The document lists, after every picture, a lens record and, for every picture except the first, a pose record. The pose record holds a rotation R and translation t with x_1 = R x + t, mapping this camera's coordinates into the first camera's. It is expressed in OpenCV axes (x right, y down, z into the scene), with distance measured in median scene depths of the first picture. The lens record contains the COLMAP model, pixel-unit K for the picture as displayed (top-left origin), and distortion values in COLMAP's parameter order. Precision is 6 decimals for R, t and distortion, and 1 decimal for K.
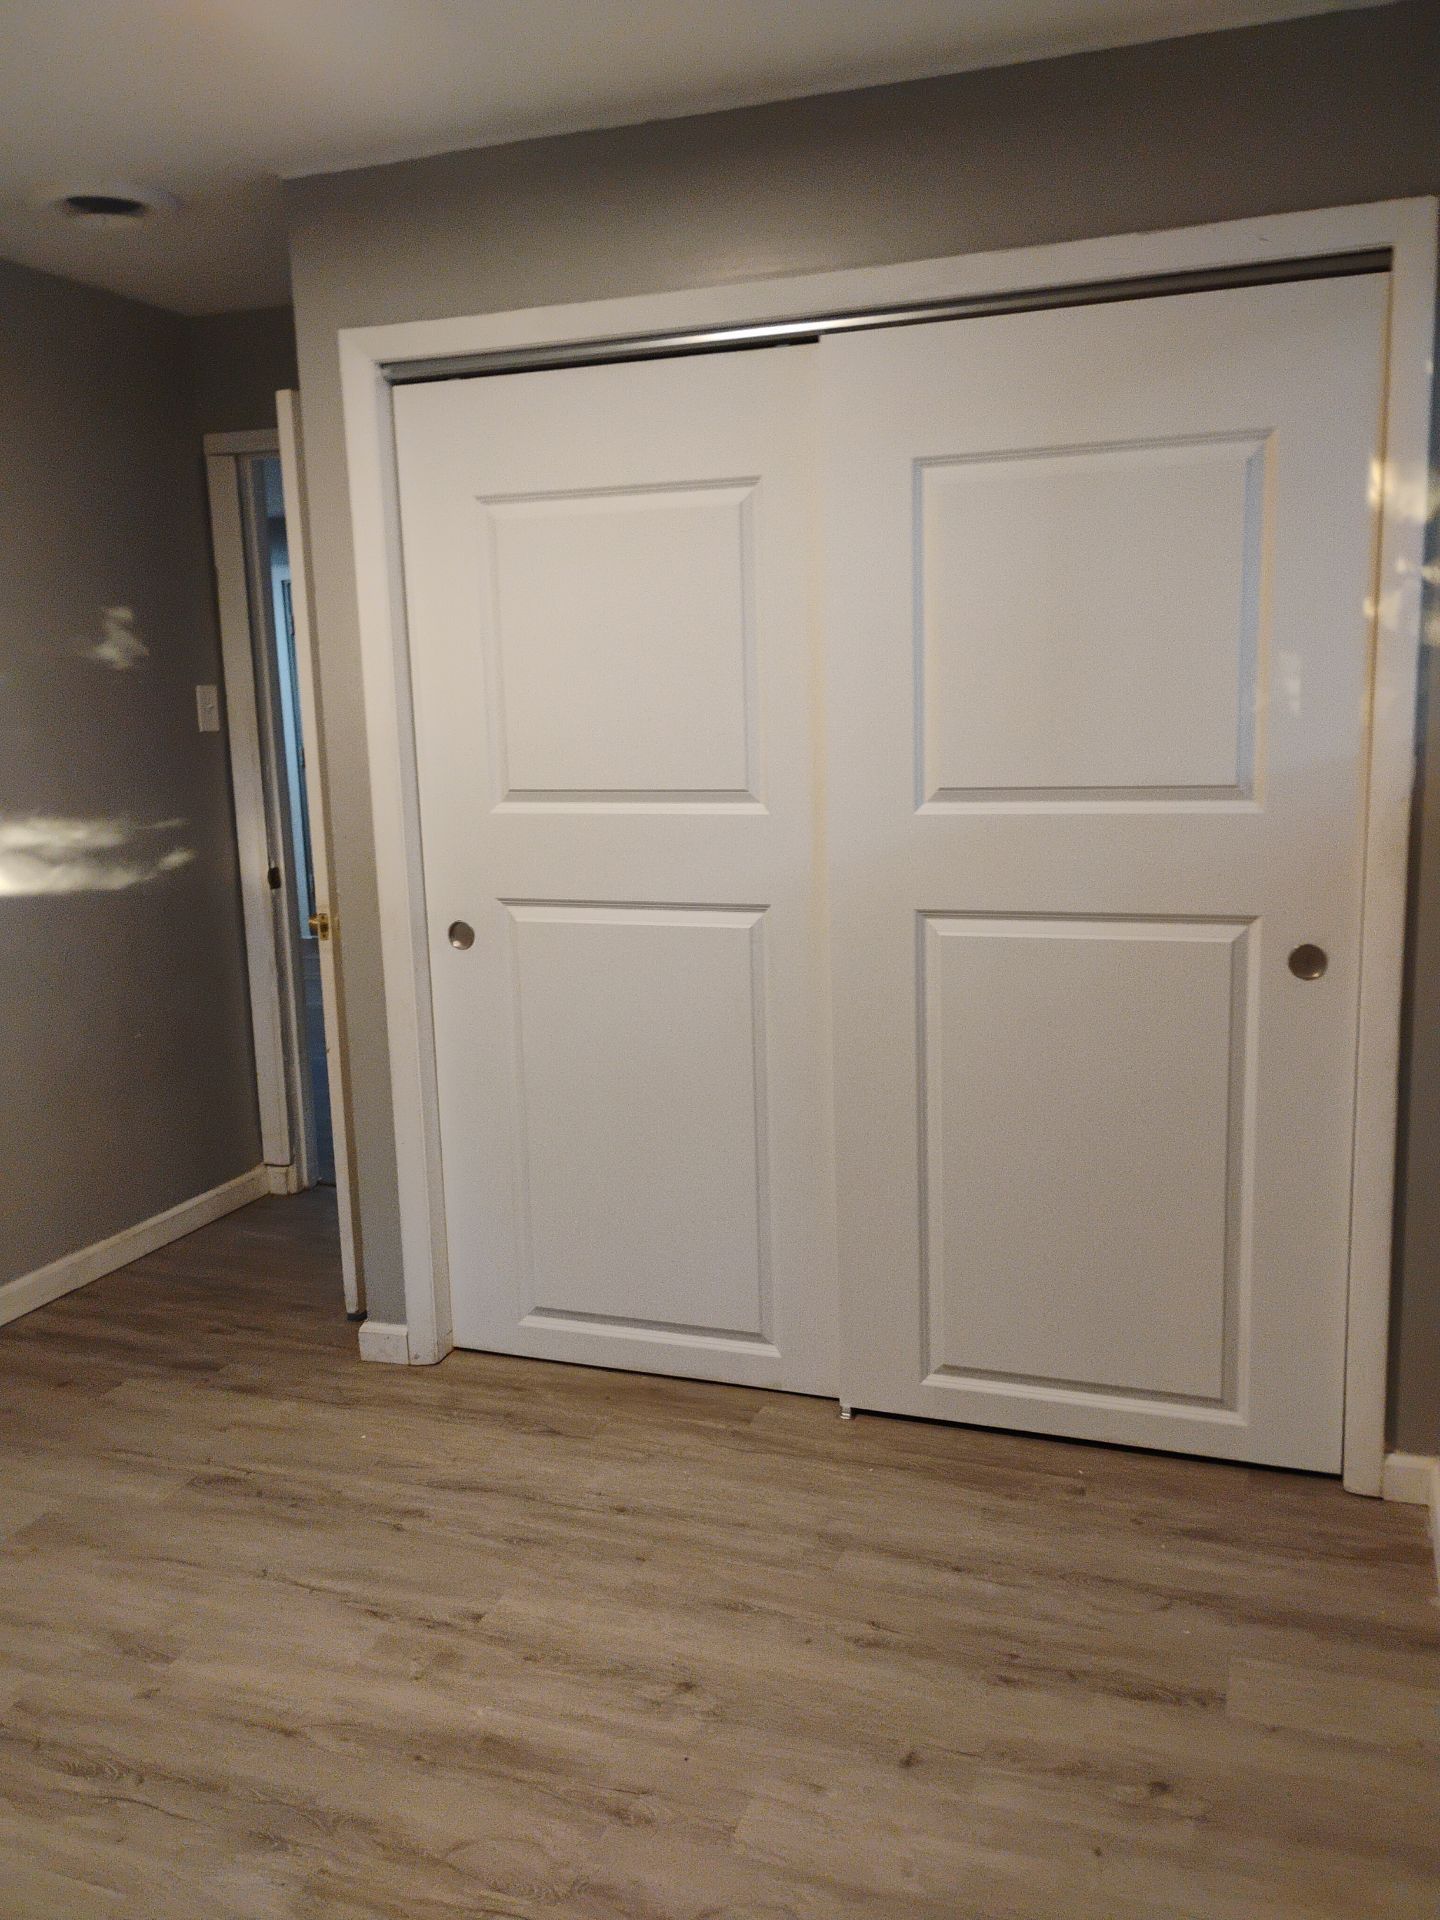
lens RADIAL K [[1544.6, 0, 728.3], [0, 1544.6, 932.8], [0, 0, 1]] dist [0.025748, -0.067090]
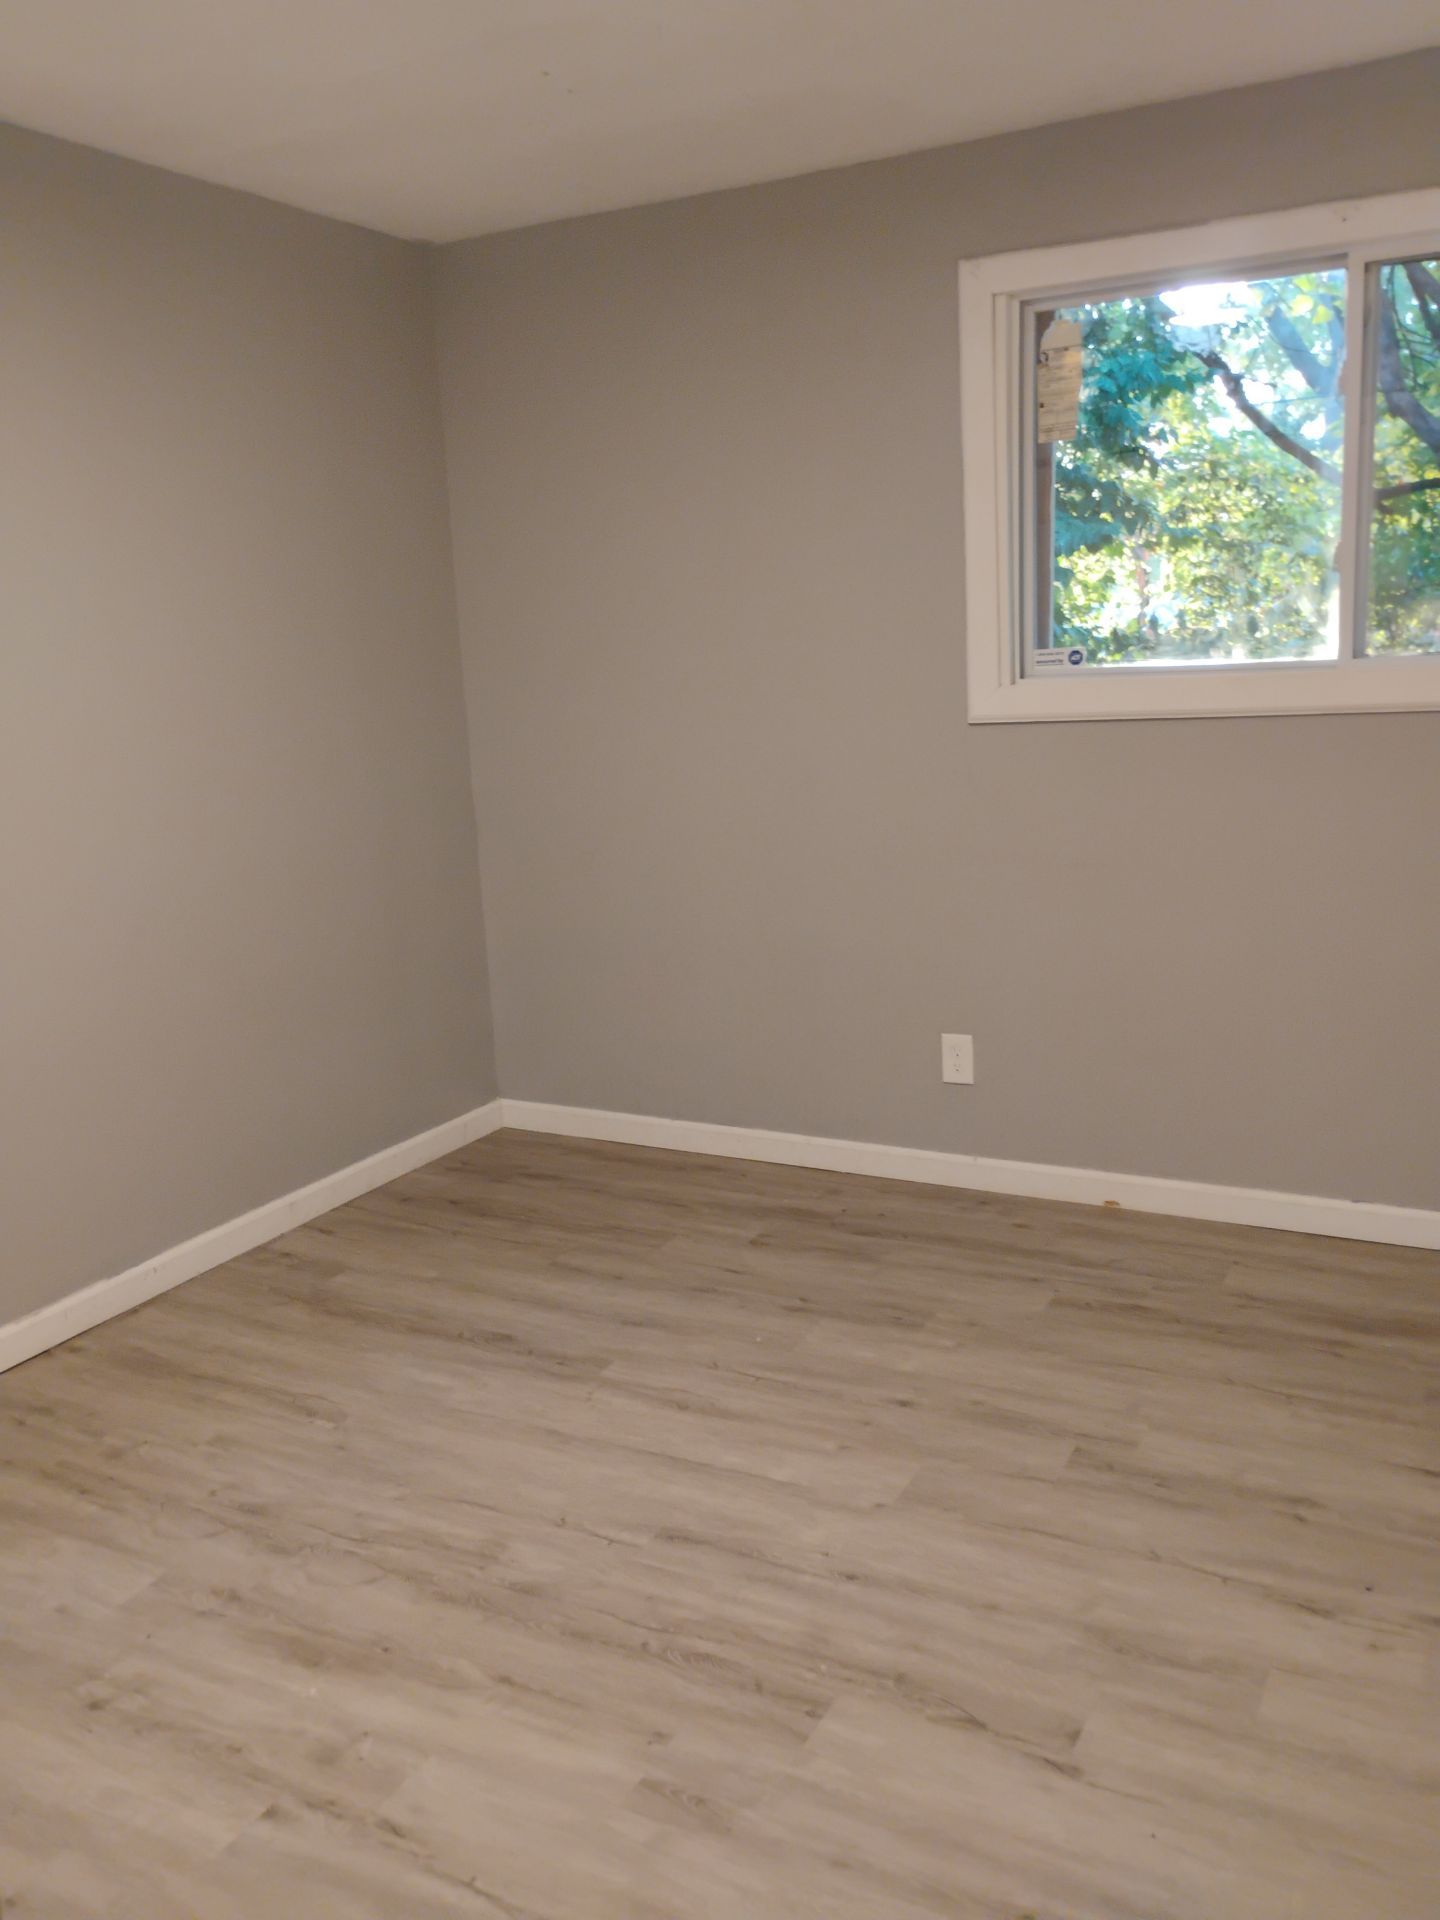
lens RADIAL K [[1585.3, 0, 714.4], [0, 1585.3, 972.4], [0, 0, 1]] dist [0.062075, -0.086712]
pose [[-0.985756, 0.040237, 0.163299, -0.581720], [0.096537, 0.930447, 0.353481, -0.238858], [-0.137718, 0.364210, -0.921078, 1.703759]]
